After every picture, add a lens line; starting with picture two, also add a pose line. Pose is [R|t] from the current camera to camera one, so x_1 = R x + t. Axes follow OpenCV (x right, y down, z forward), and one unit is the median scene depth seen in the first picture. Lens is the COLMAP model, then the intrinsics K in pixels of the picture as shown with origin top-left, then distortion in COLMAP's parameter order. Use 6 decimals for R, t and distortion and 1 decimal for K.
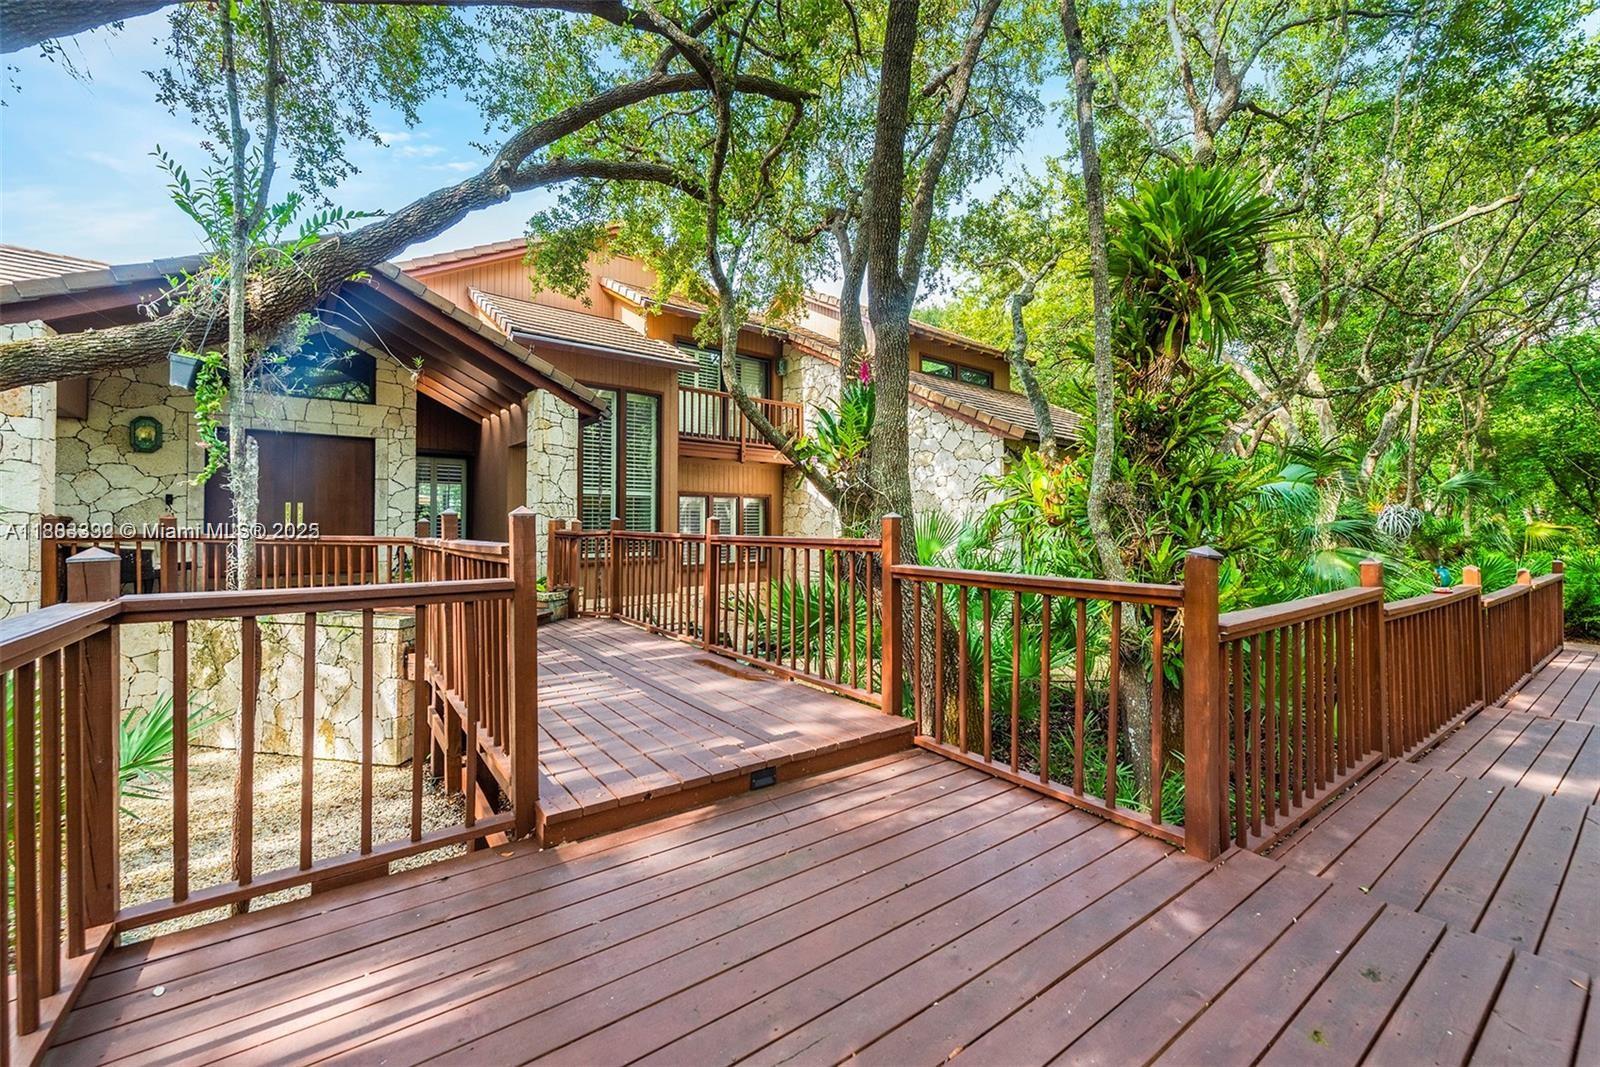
lens RADIAL K [[639.0, 0, 803.4], [0, 639.0, 530.8], [0, 0, 1]] dist [0.009405, -0.001451]
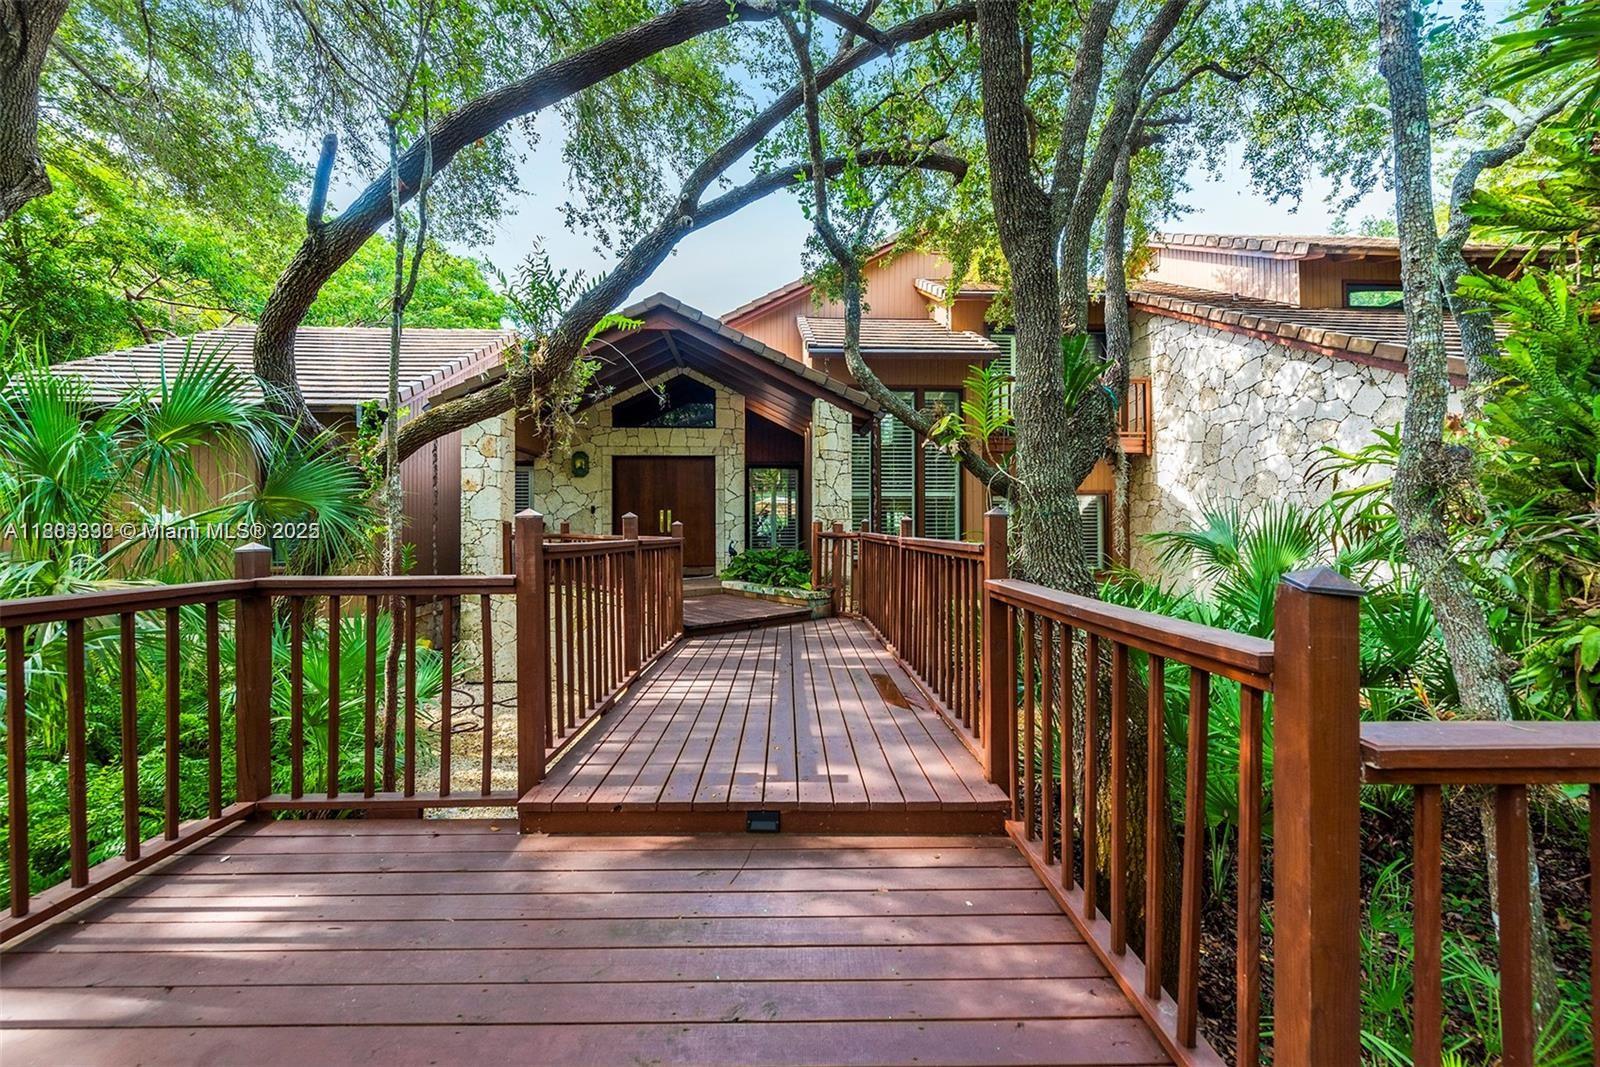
lens RADIAL K [[639.0, 0, 795.8], [0, 639.0, 532.0], [0, 0, 1]] dist [0.009405, -0.001451]
pose [[0.813621, 0.001436, -0.581393, 0.199201], [-0.002250, 0.999997, -0.000678, -0.000083], [0.581391, 0.001860, 0.813622, 0.138790]]
